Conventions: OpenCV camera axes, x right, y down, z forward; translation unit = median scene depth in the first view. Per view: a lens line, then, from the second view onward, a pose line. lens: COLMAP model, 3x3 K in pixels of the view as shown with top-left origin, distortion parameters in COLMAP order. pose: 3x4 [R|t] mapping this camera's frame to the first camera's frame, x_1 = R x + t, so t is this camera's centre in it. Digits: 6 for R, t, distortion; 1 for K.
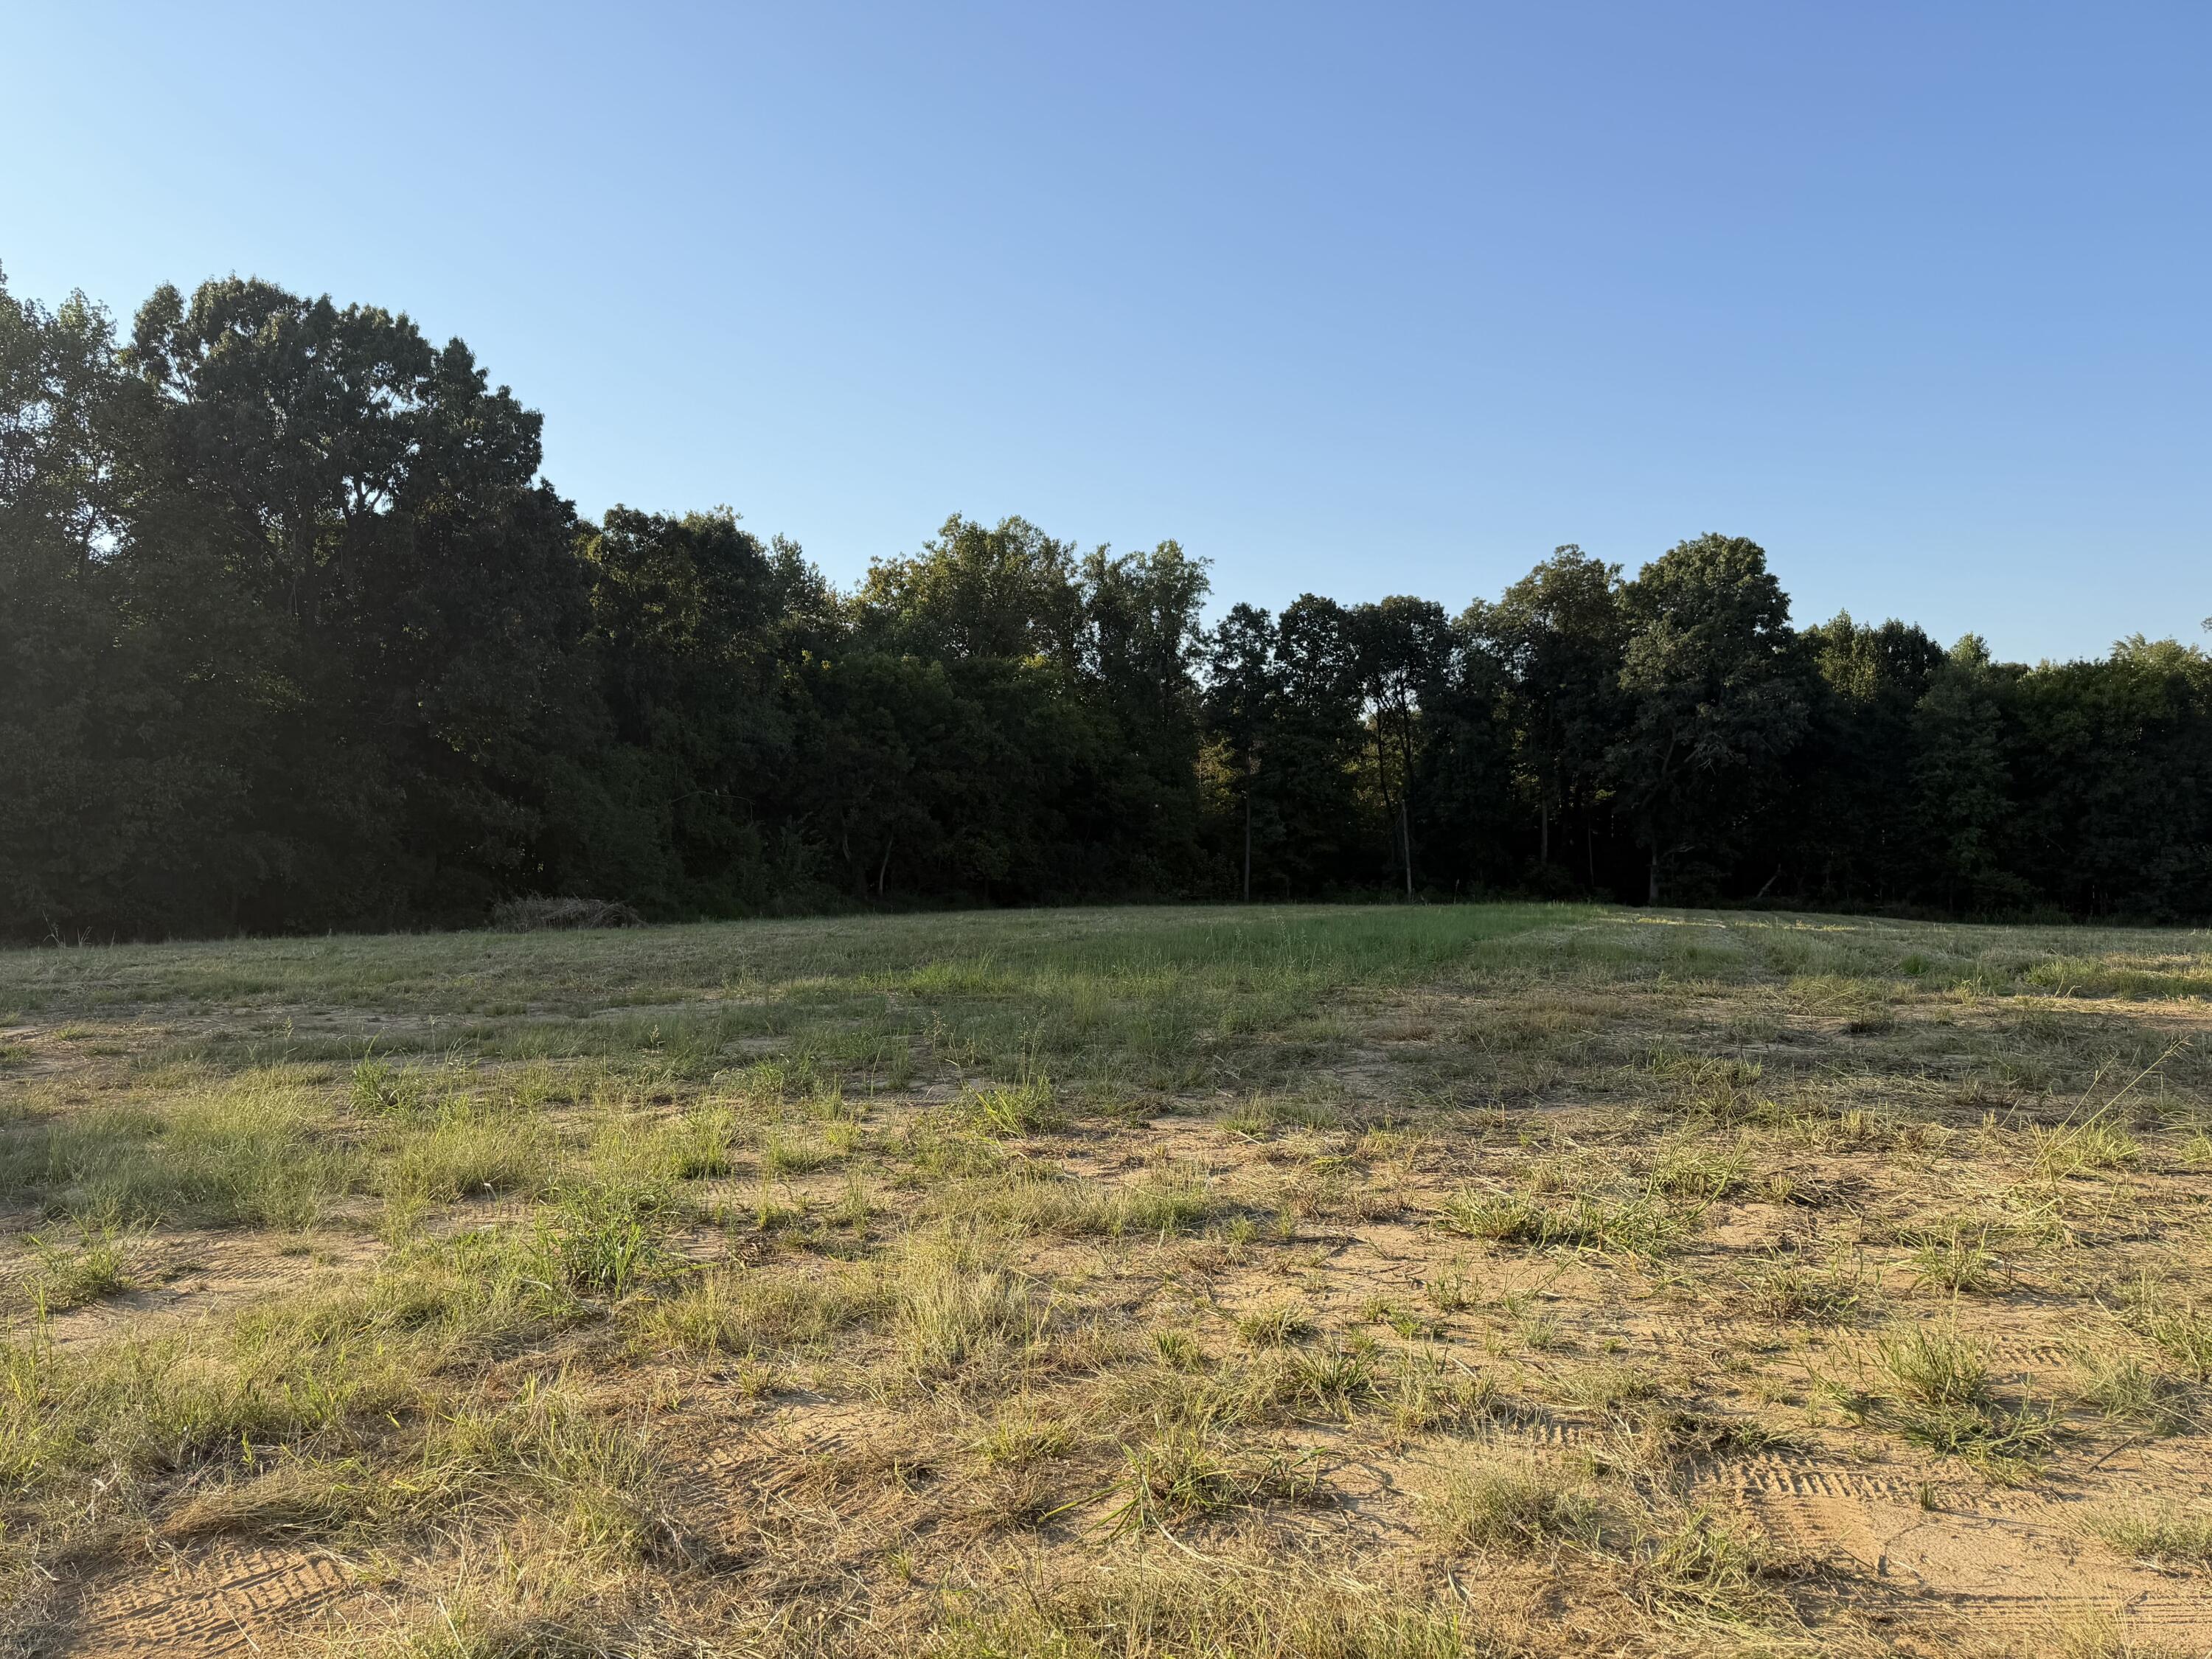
lens RADIAL K [[1553.4, 0, 1101.1], [0, 1553.4, 835.3], [0, 0, 1]] dist [0.051658, -0.002184]
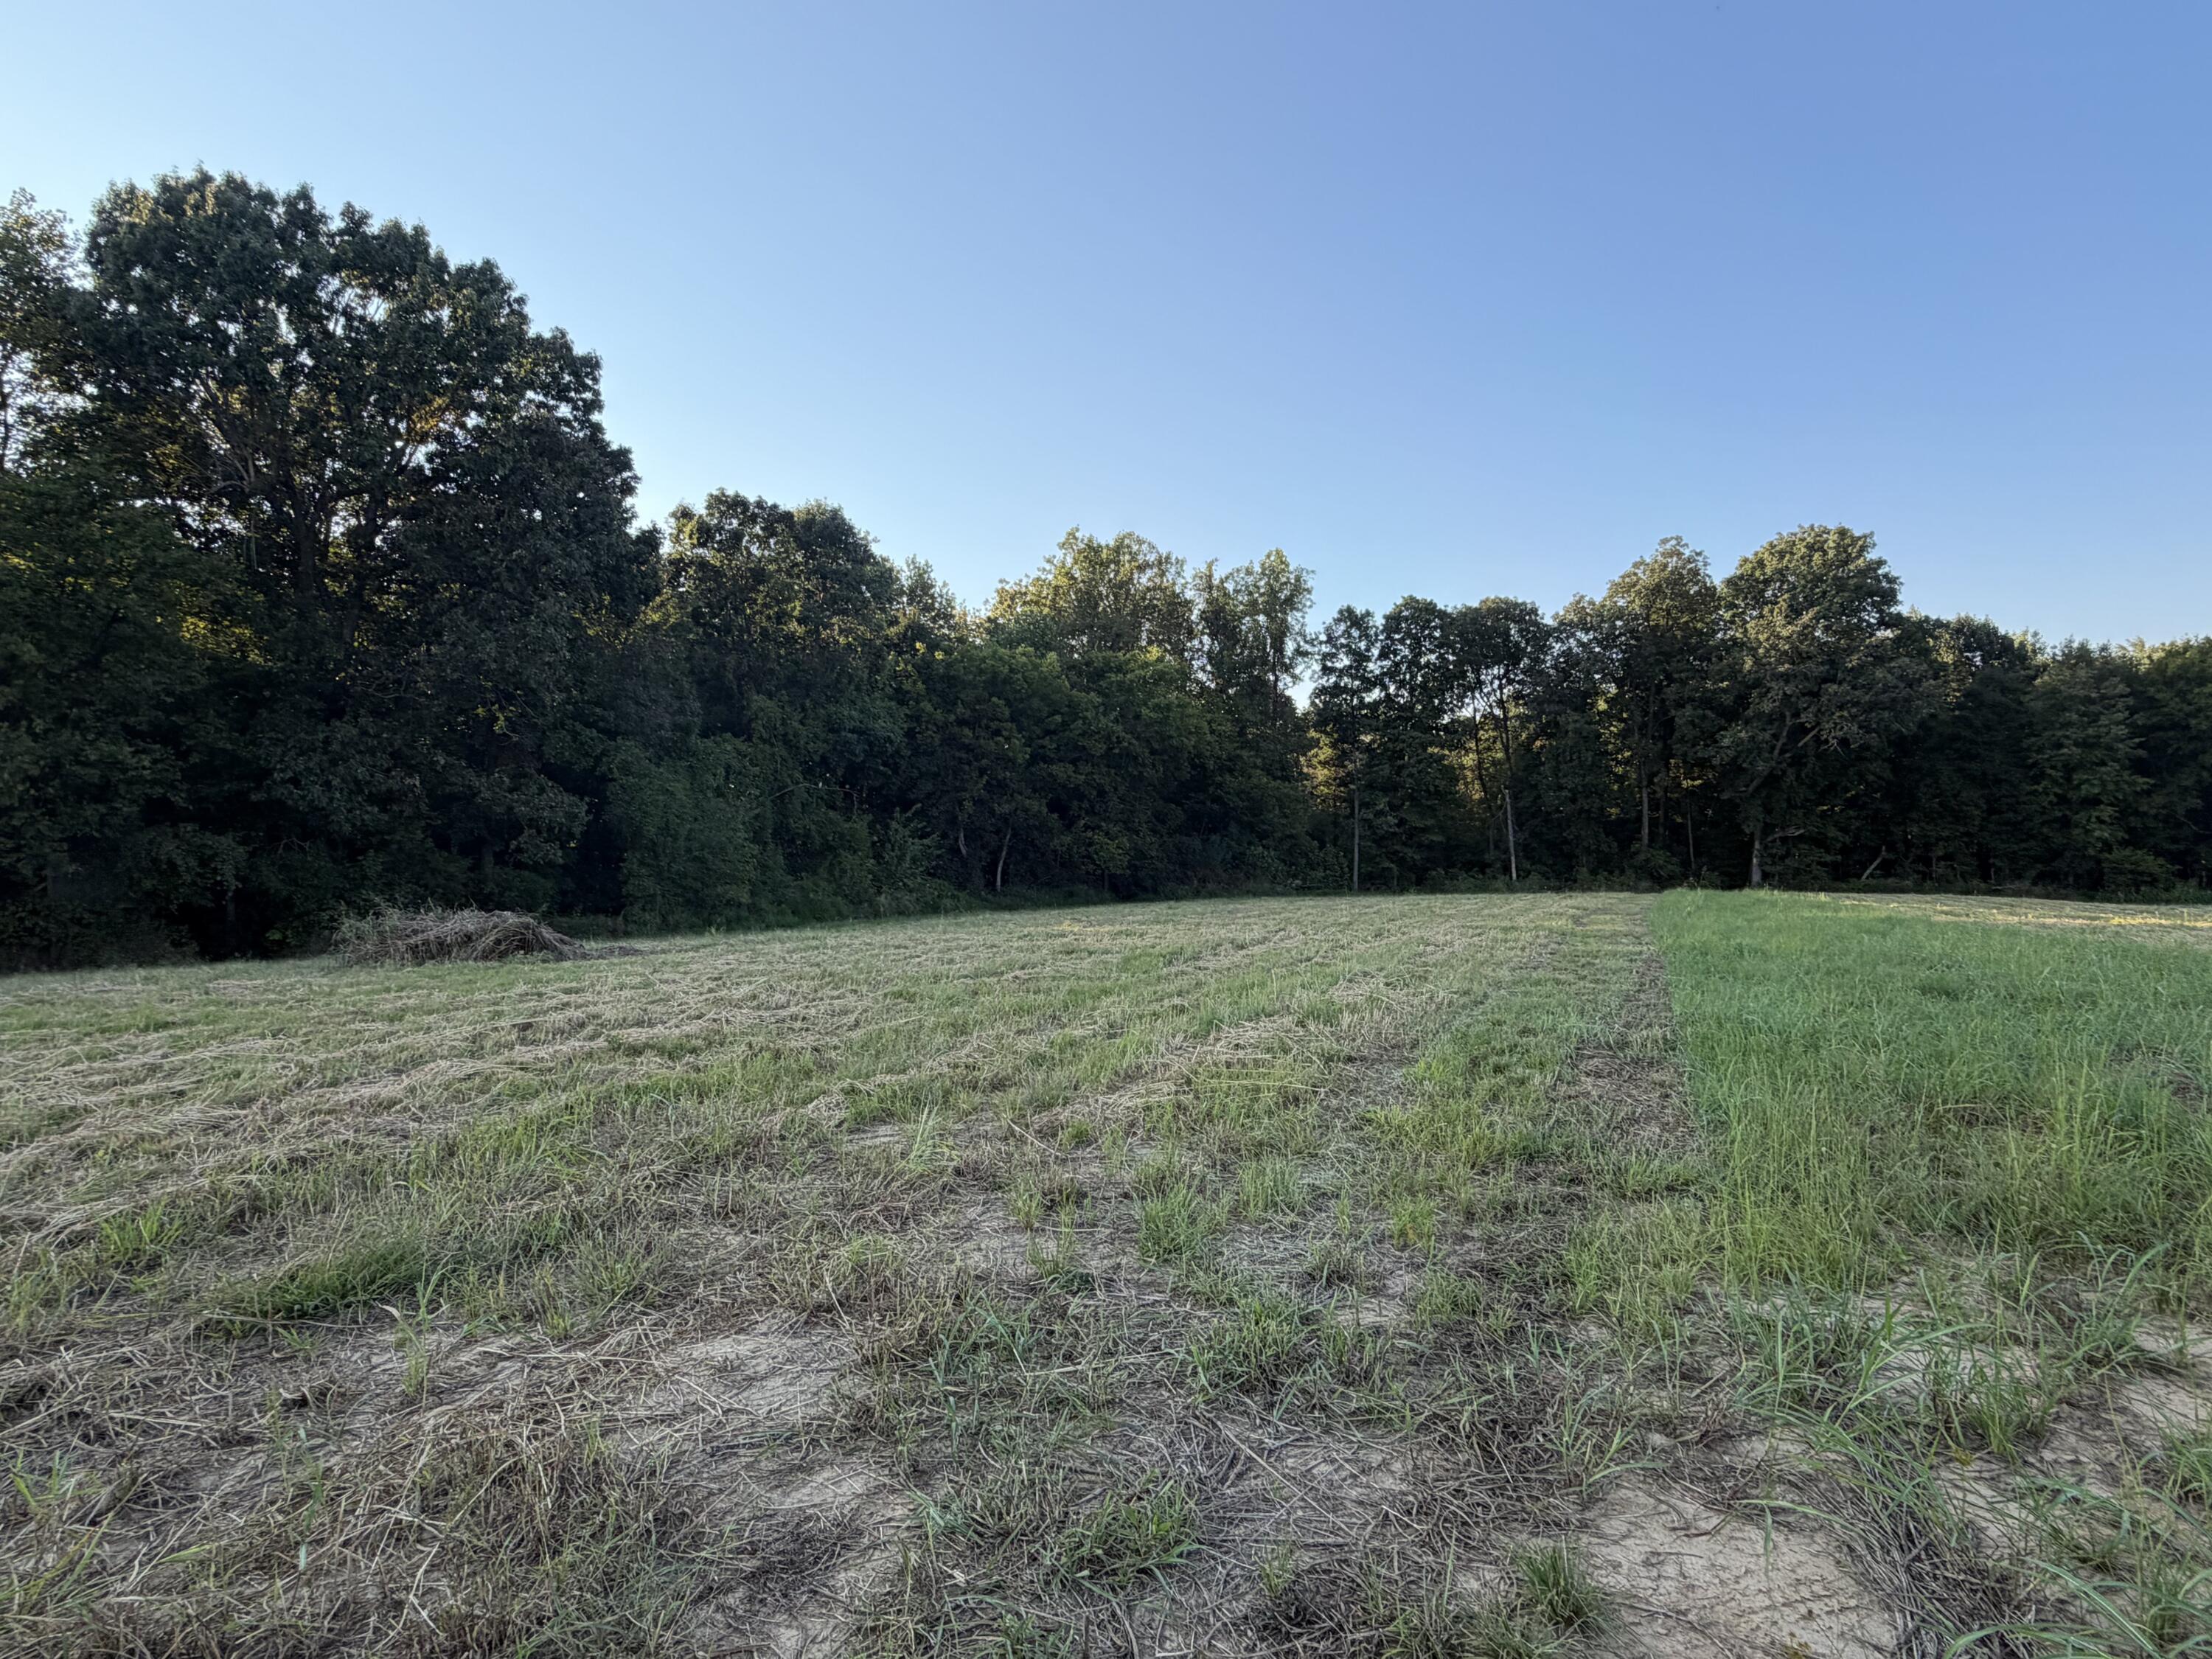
lens RADIAL K [[1157.8, 0, 1108.5], [0, 1157.8, 832.0], [0, 0, 1]] dist [-0.000313, 0.000089]
pose [[0.996955, -0.016086, -0.076298, -0.018070], [0.015630, 0.999856, -0.006570, 0.008441], [0.076393, 0.005357, 0.997063, 0.305015]]
